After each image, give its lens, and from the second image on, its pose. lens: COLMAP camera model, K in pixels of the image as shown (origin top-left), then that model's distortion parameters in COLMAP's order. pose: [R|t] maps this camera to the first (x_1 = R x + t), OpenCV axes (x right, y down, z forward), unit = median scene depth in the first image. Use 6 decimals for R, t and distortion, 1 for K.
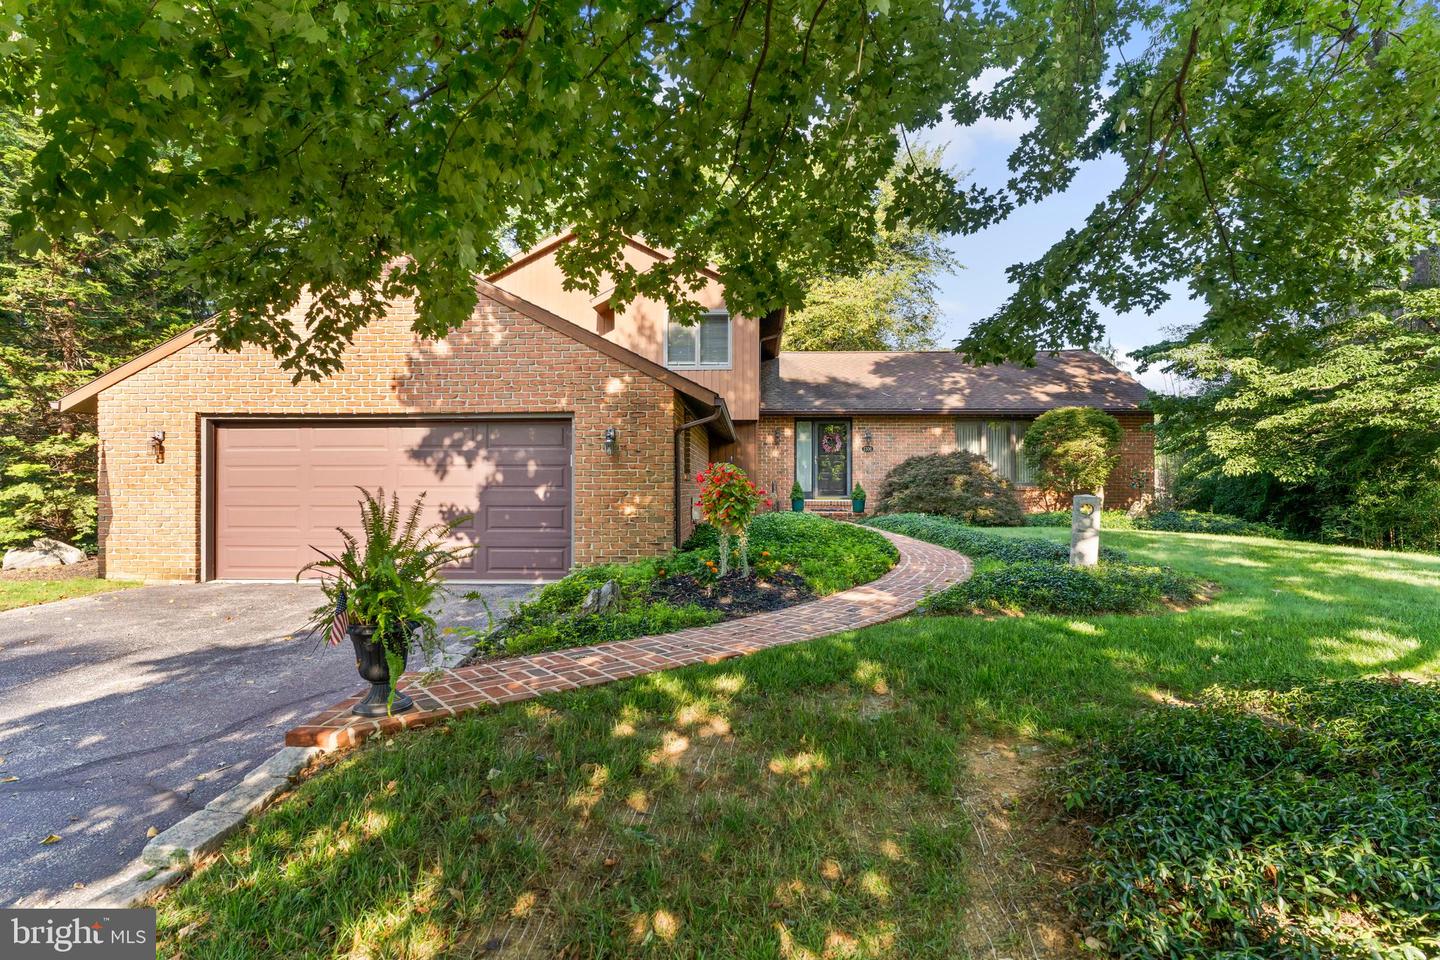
lens RADIAL K [[726.1, 0, 720.0], [0, 726.1, 480.0], [0, 0, 1]] dist [-0.000081, 0.000214]
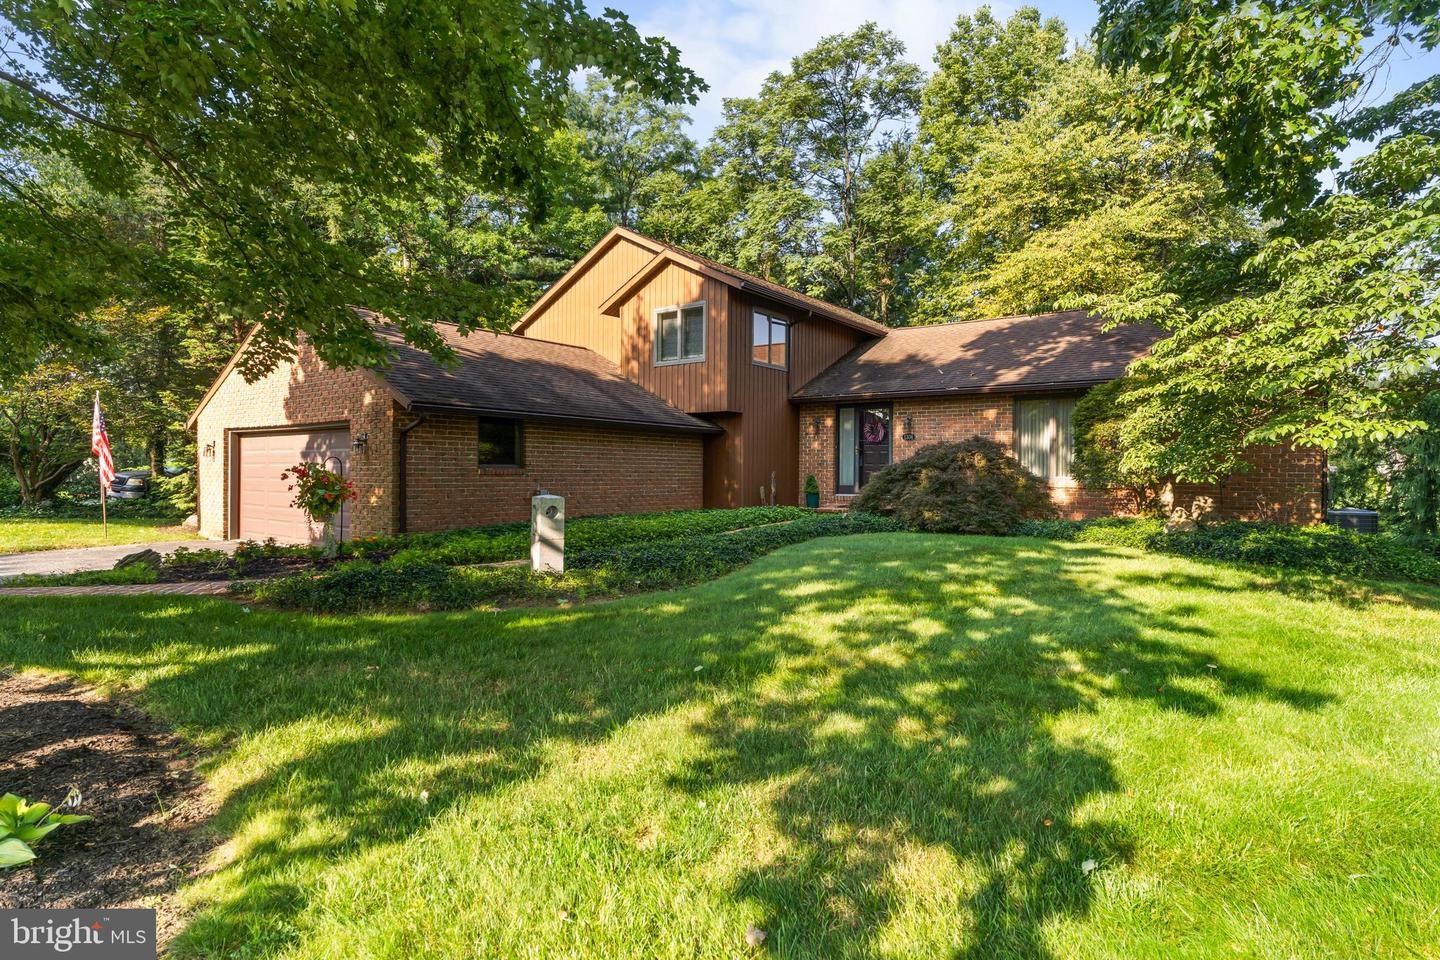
lens RADIAL K [[726.1, 0, 720.0], [0, 726.1, 480.0], [0, 0, 1]] dist [-0.000081, 0.000214]
pose [[0.831383, 0.011867, -0.555573, 0.977490], [-0.001769, 0.999823, 0.018708, -0.015088], [0.555697, -0.014570, 0.831257, 0.305845]]
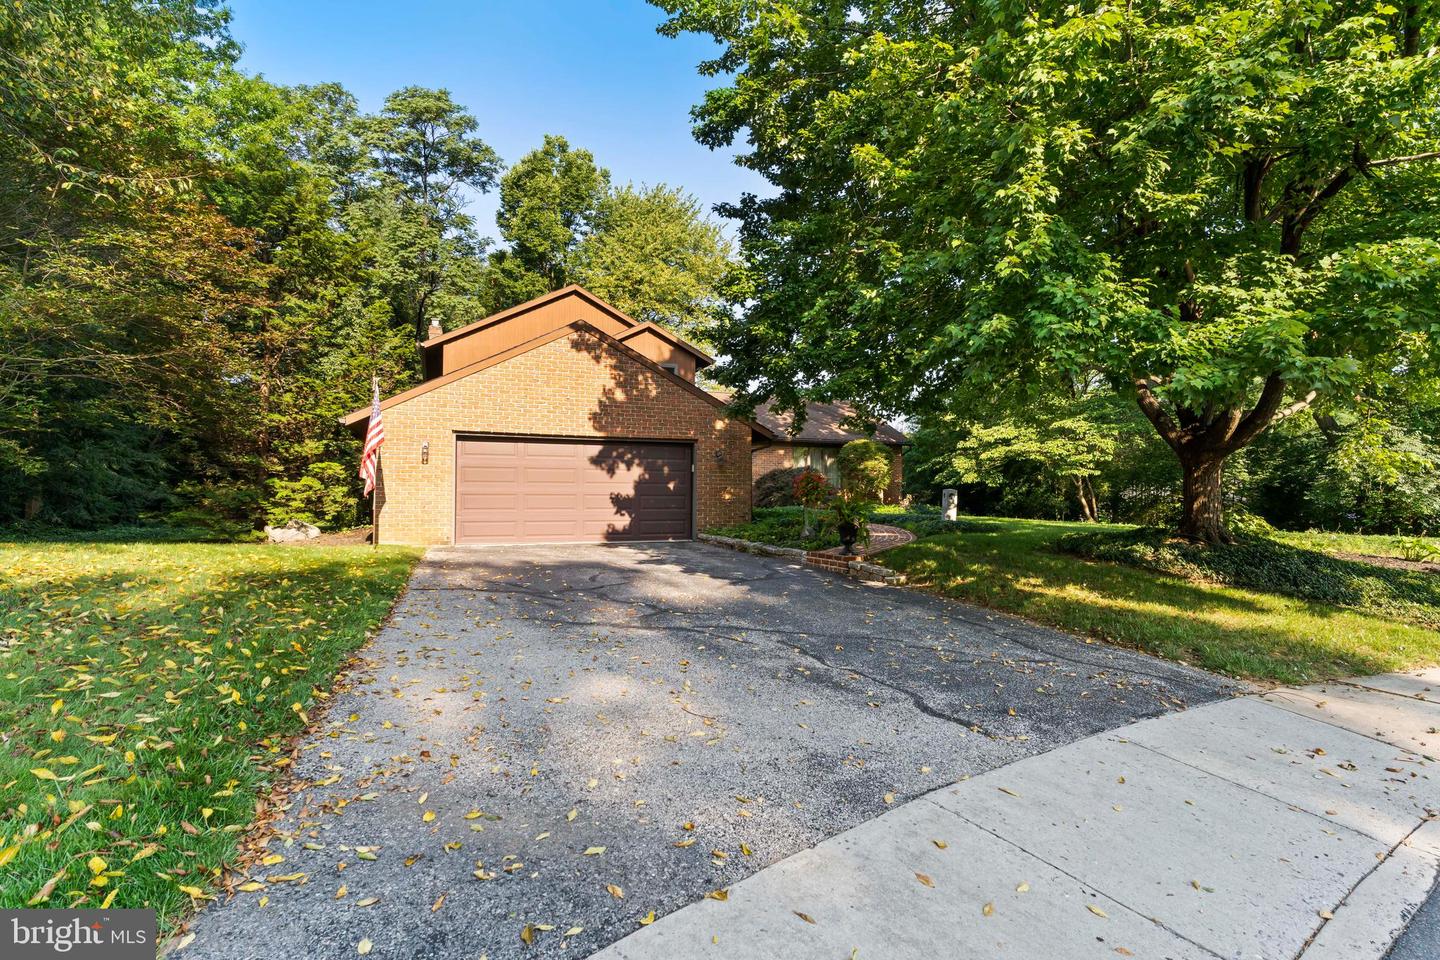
lens RADIAL K [[726.1, 0, 720.0], [0, 726.1, 480.0], [0, 0, 1]] dist [-0.000081, 0.000214]
pose [[0.908994, 0.014340, 0.416563, -0.829633], [-0.007854, 0.999820, -0.017279, 0.030356], [-0.416736, 0.012435, 0.908943, -0.550315]]
